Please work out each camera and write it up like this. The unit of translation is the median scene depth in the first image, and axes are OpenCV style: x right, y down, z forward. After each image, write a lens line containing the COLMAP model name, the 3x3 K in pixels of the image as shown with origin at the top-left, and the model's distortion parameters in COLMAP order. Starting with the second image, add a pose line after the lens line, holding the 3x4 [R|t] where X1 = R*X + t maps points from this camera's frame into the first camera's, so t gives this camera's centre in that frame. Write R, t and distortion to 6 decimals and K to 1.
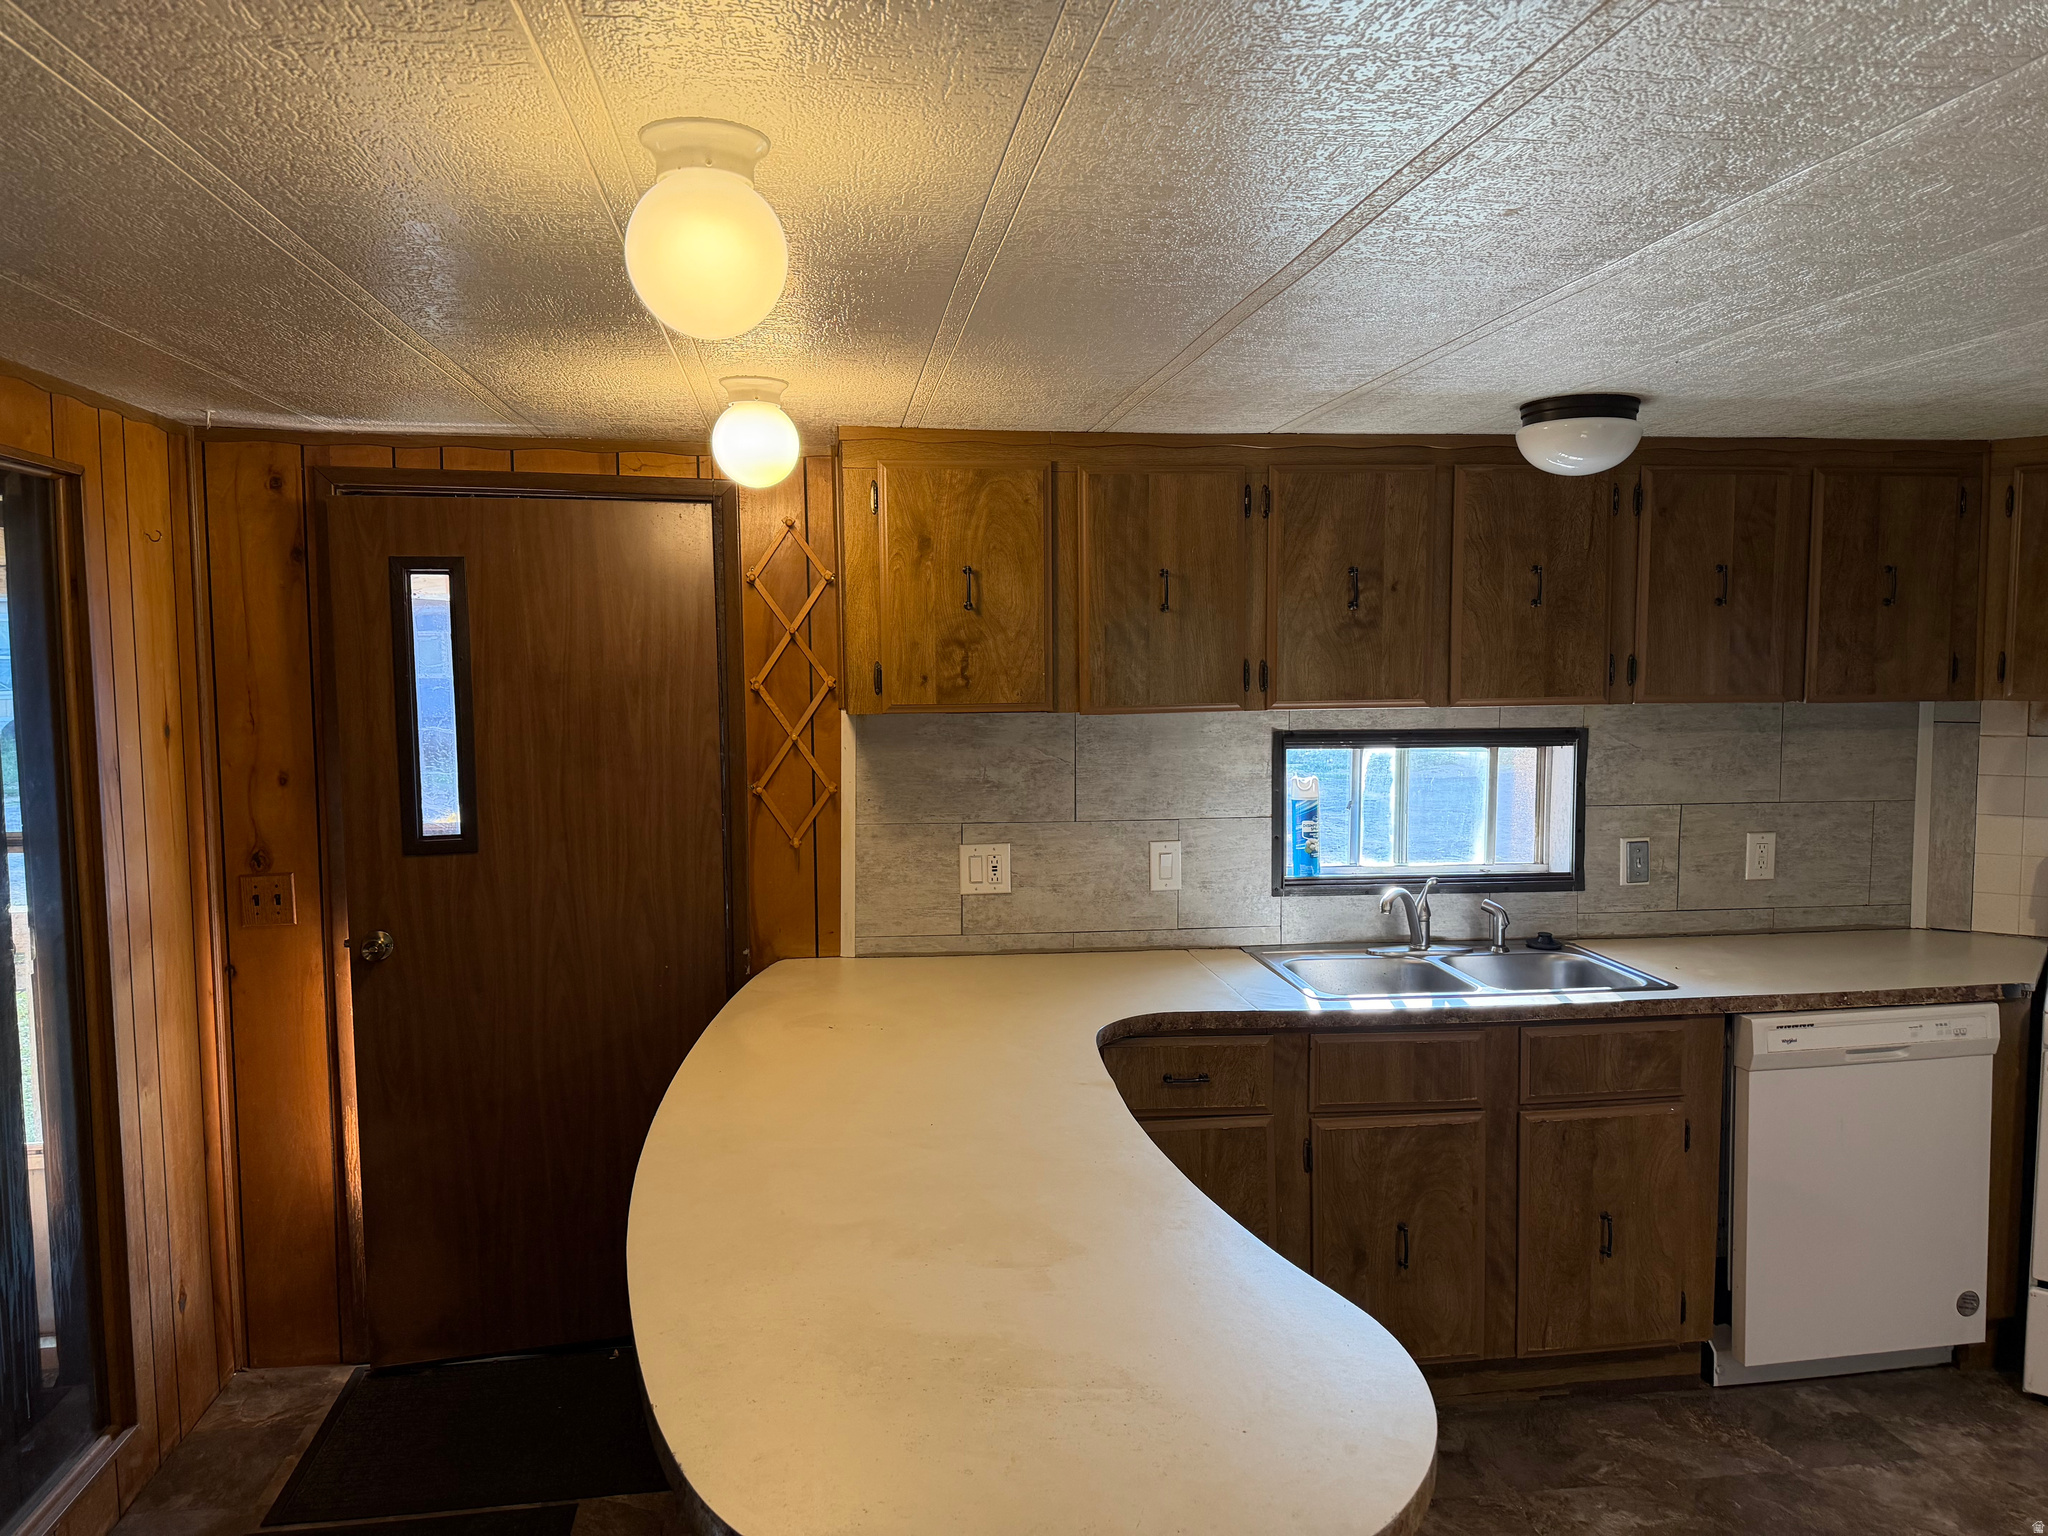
lens RADIAL K [[1437.1, 0, 1003.8], [0, 1437.1, 774.4], [0, 0, 1]] dist [0.079503, -0.096270]
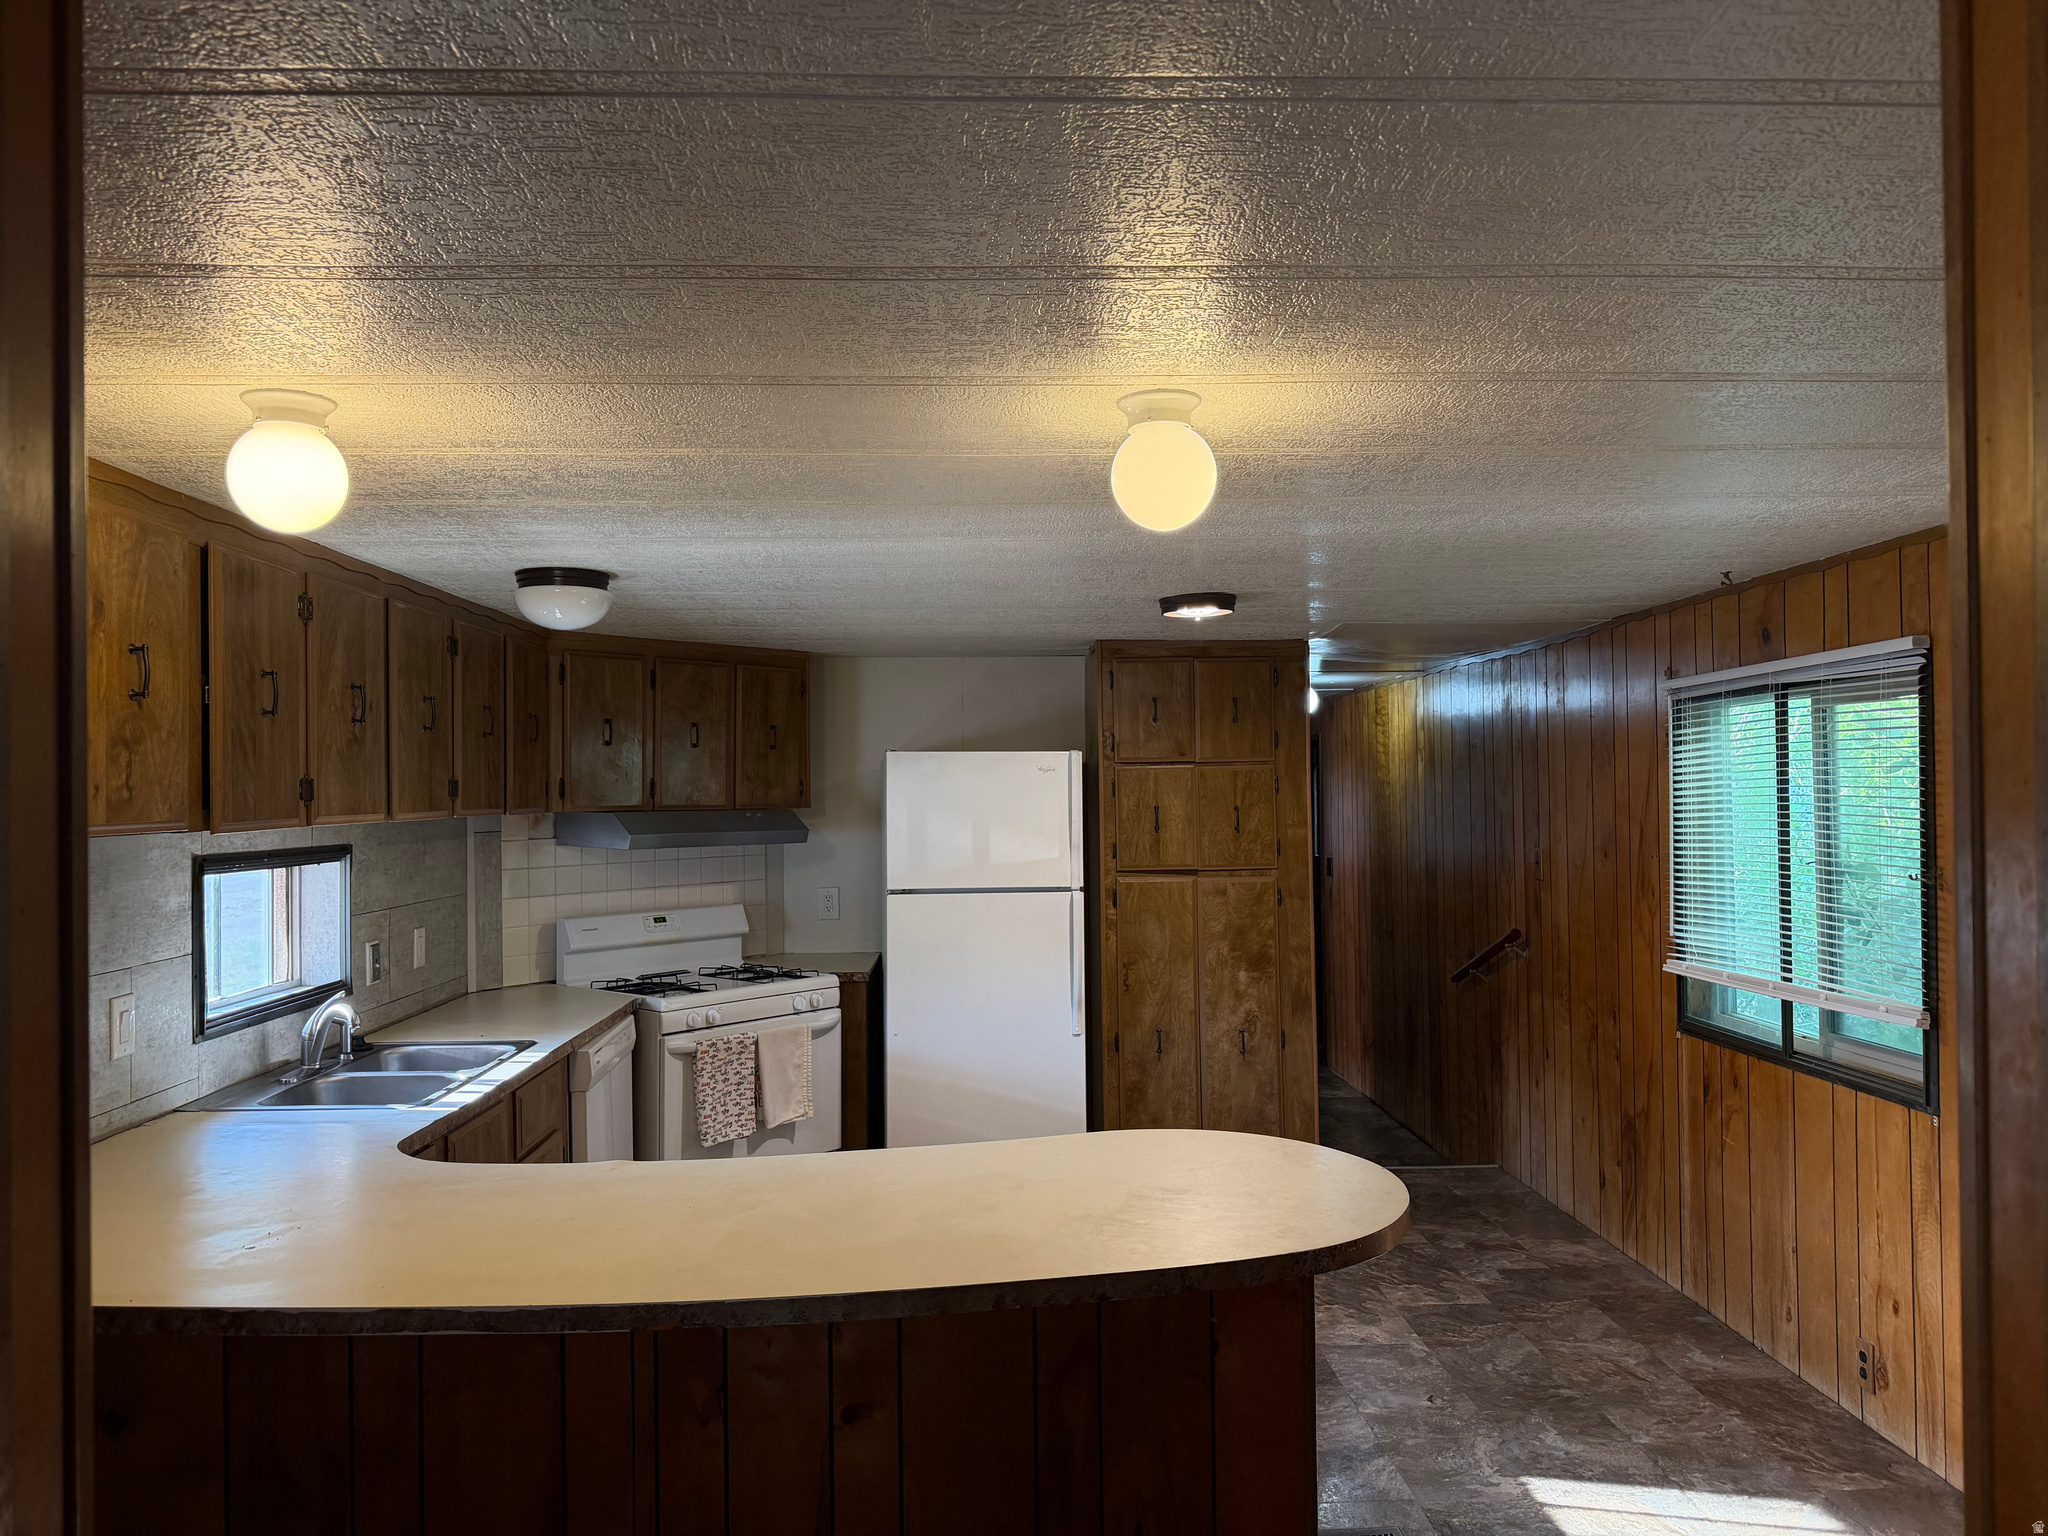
lens RADIAL K [[1437.1, 0, 1024.4], [0, 1437.1, 763.2], [0, 0, 1]] dist [0.079503, -0.096270]
pose [[0.096603, 0.022456, 0.995070, -0.725569], [0.096693, 0.994805, -0.031837, -0.009709], [-0.990615, 0.099292, 0.093929, 0.441214]]
